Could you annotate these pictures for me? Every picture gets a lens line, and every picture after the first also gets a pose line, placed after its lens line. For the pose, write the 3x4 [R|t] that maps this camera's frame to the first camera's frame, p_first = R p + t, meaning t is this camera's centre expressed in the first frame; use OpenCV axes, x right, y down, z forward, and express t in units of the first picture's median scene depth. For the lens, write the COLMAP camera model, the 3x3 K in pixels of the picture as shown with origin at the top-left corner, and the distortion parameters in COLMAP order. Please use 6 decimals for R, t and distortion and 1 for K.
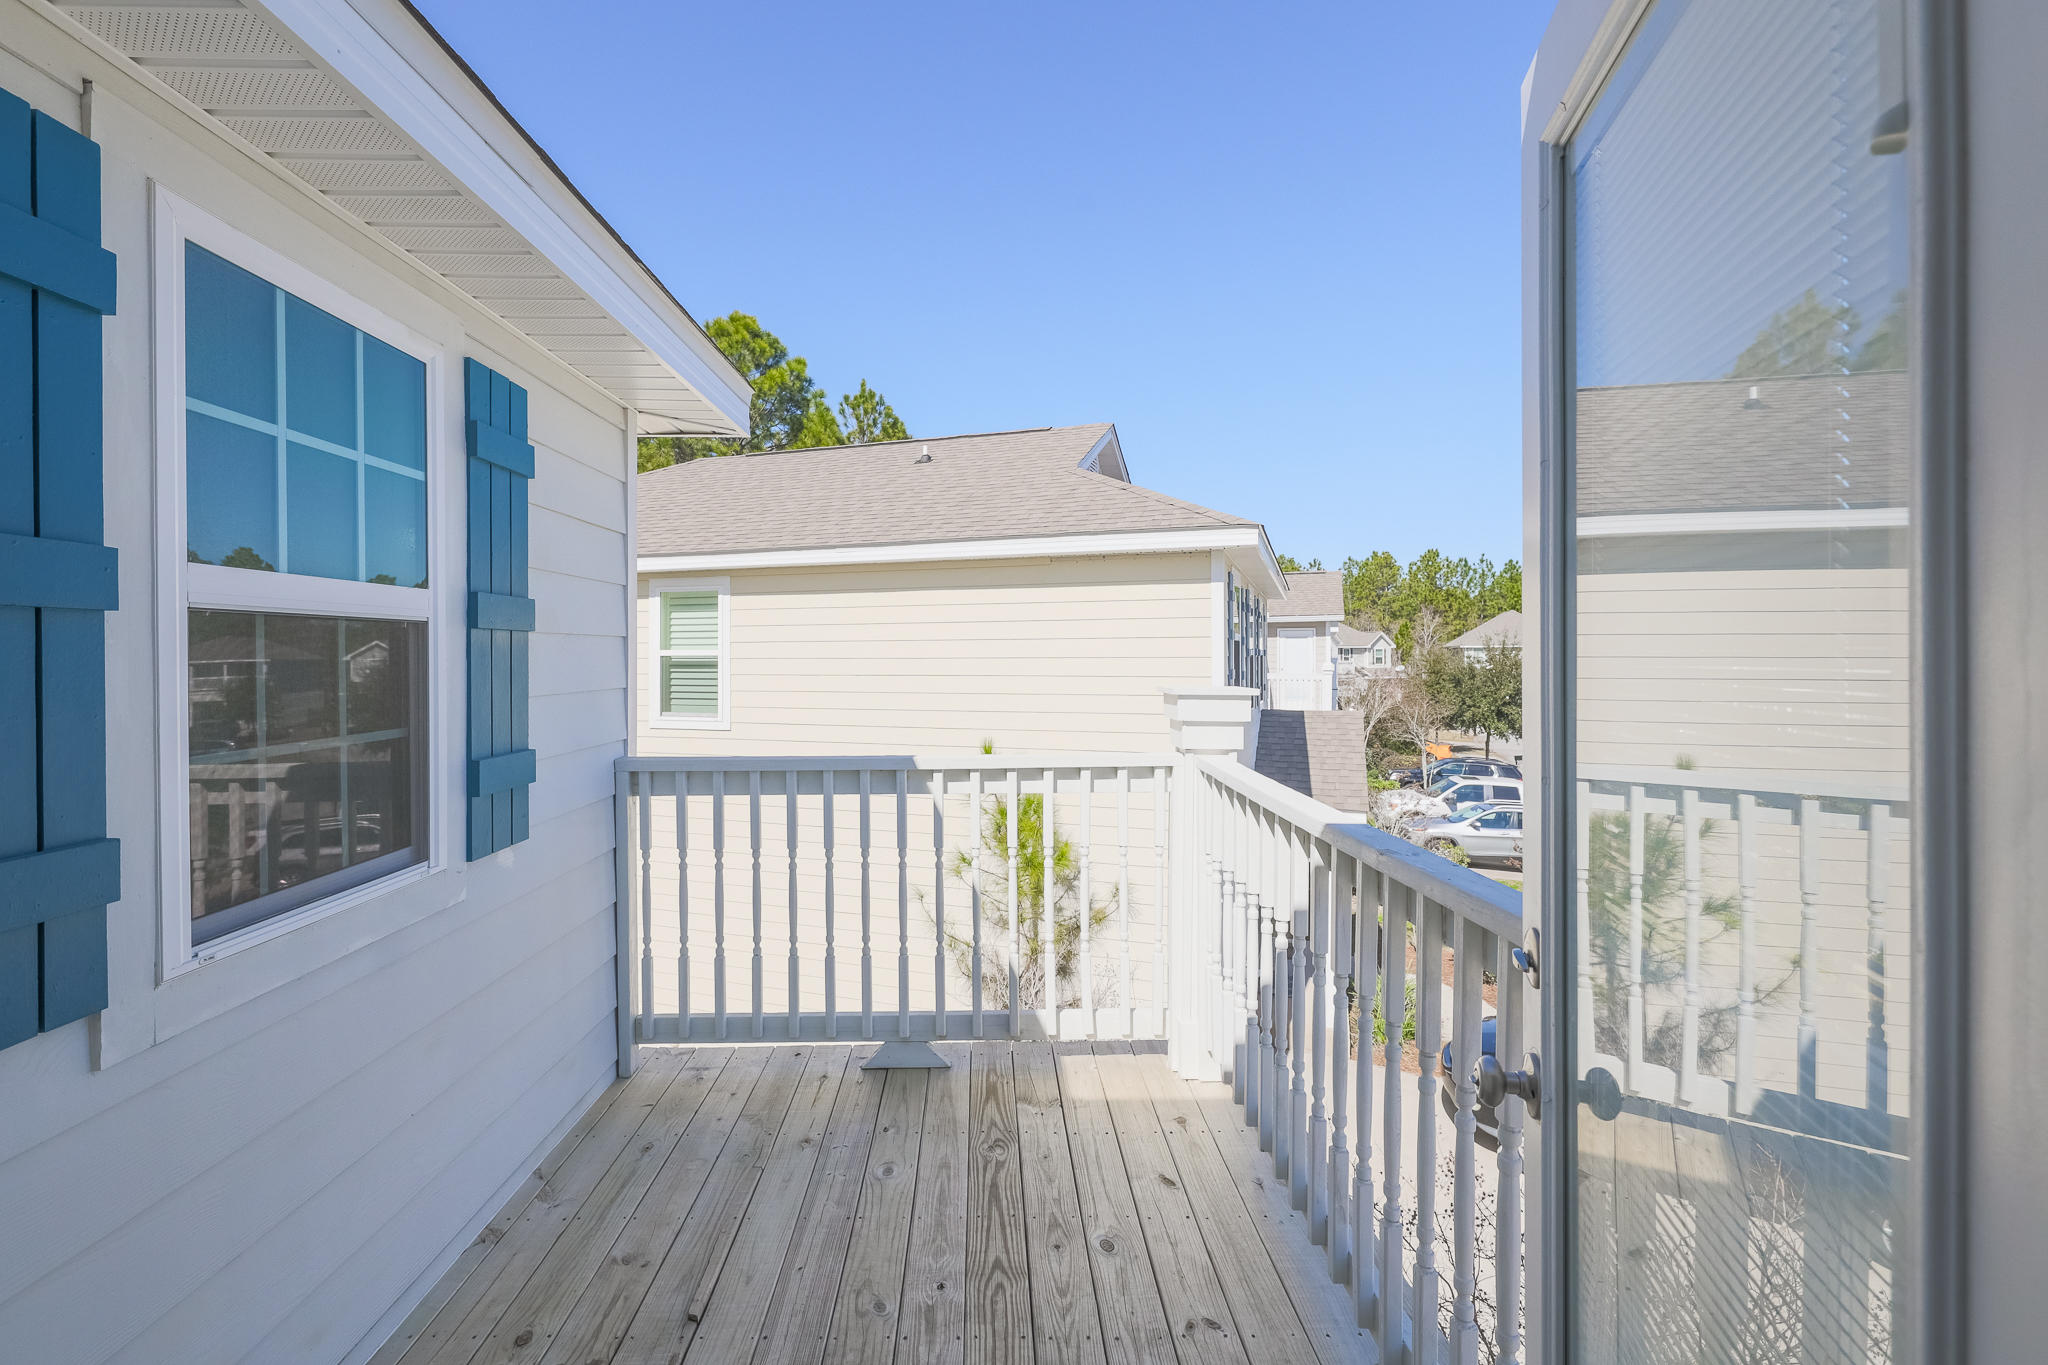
lens RADIAL K [[937.8, 0, 1015.7], [0, 937.8, 655.4], [0, 0, 1]] dist [-0.000662, -0.000313]
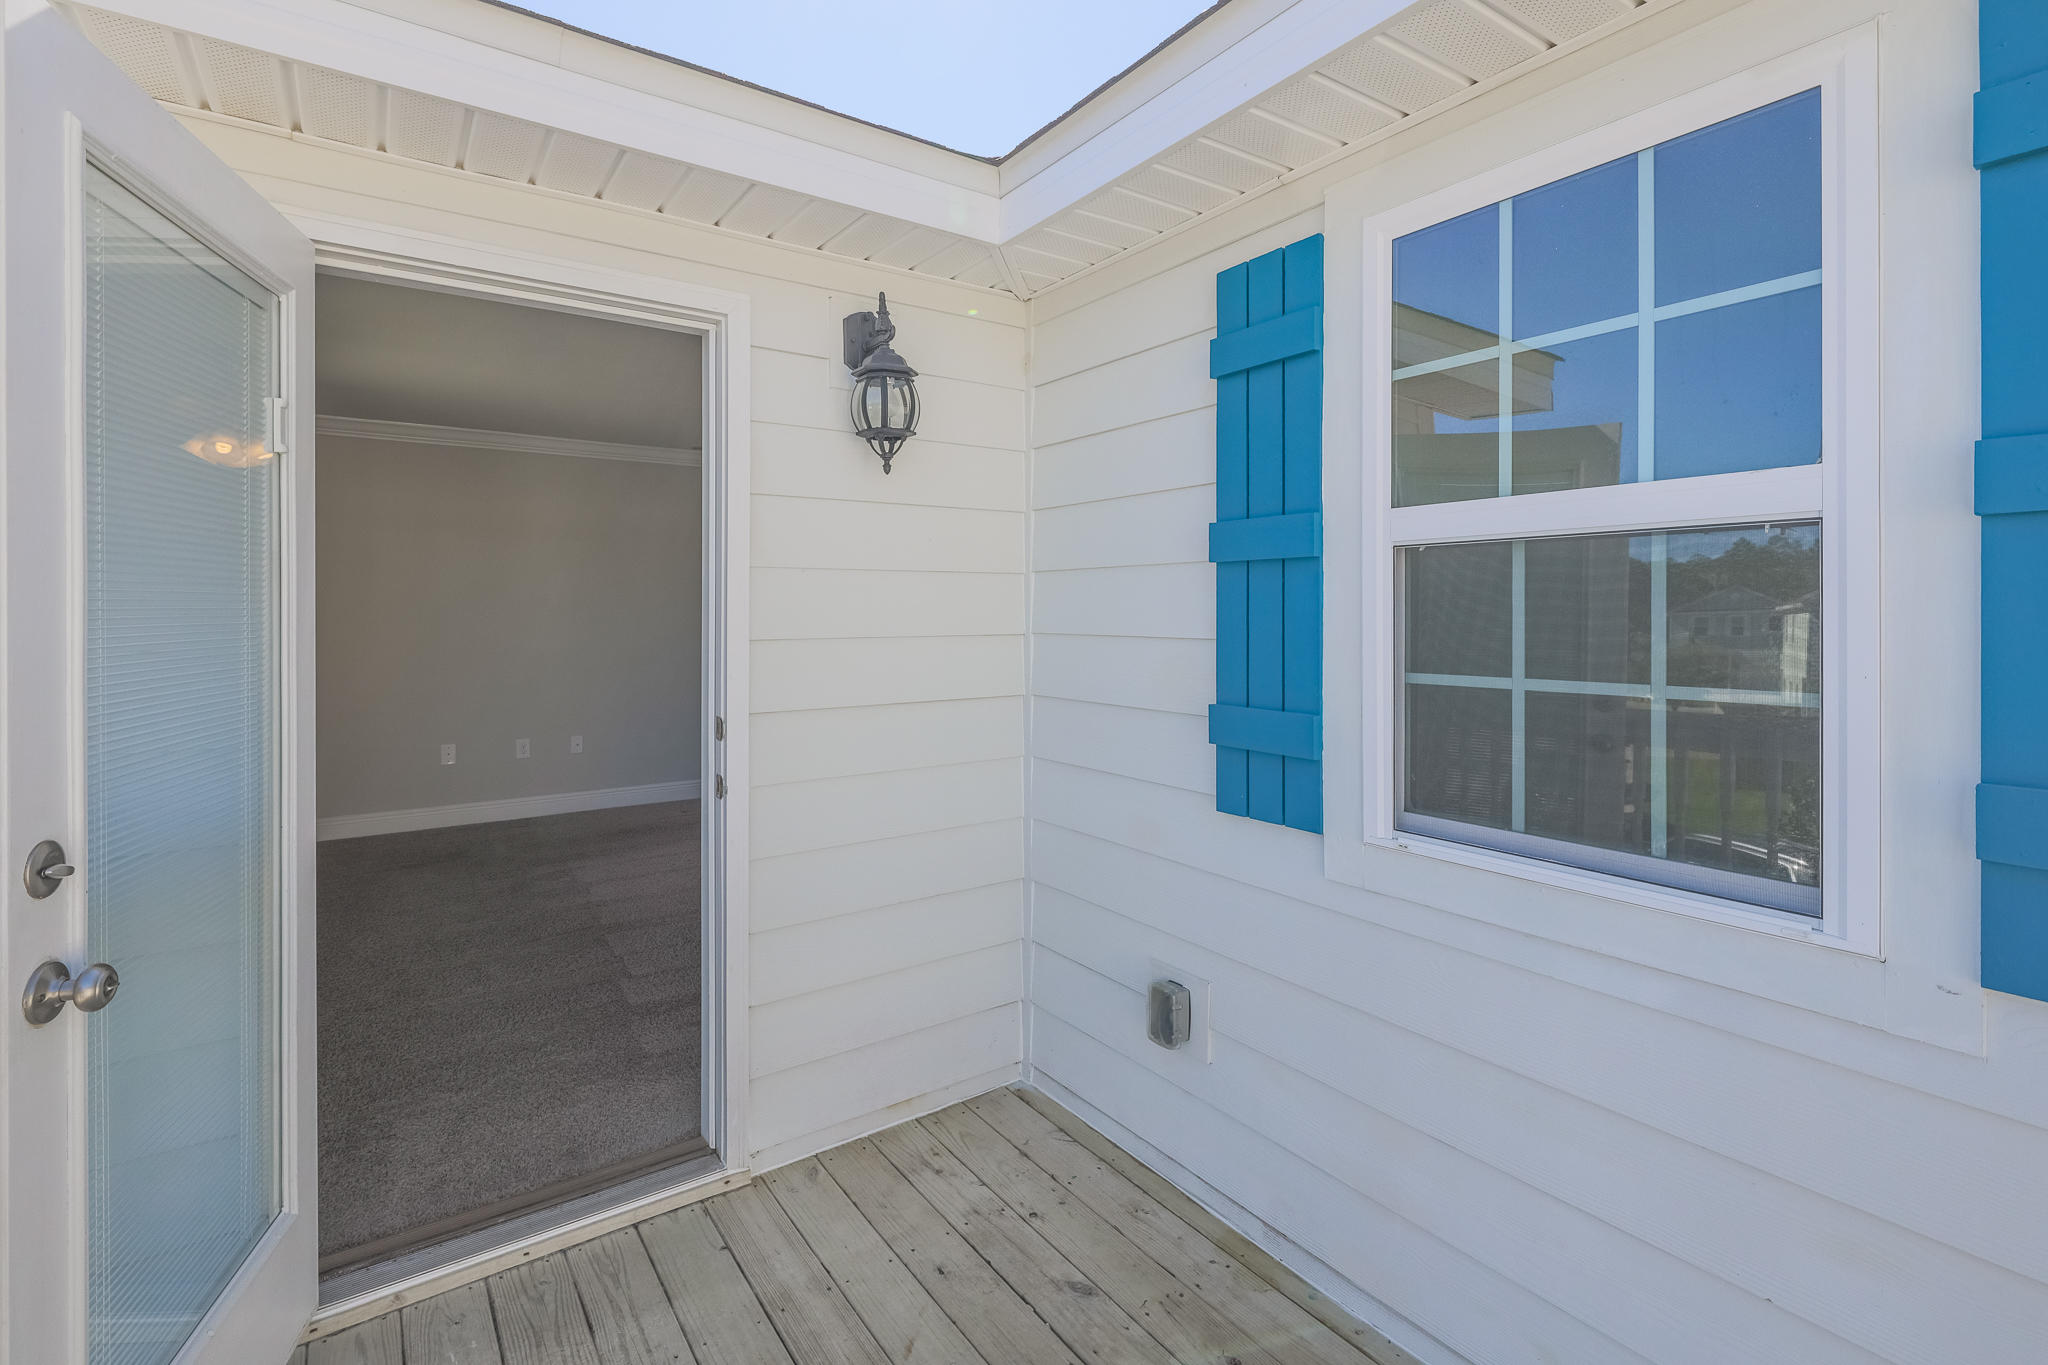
lens RADIAL K [[941.2, 0, 1022.4], [0, 941.2, 625.0], [0, 0, 1]] dist [-0.001464, -0.000297]
pose [[-0.834770, 0.003557, -0.550587, 0.124626], [-0.001747, 0.999957, 0.009108, 0.028013], [0.550596, 0.008565, -0.834728, 1.221615]]
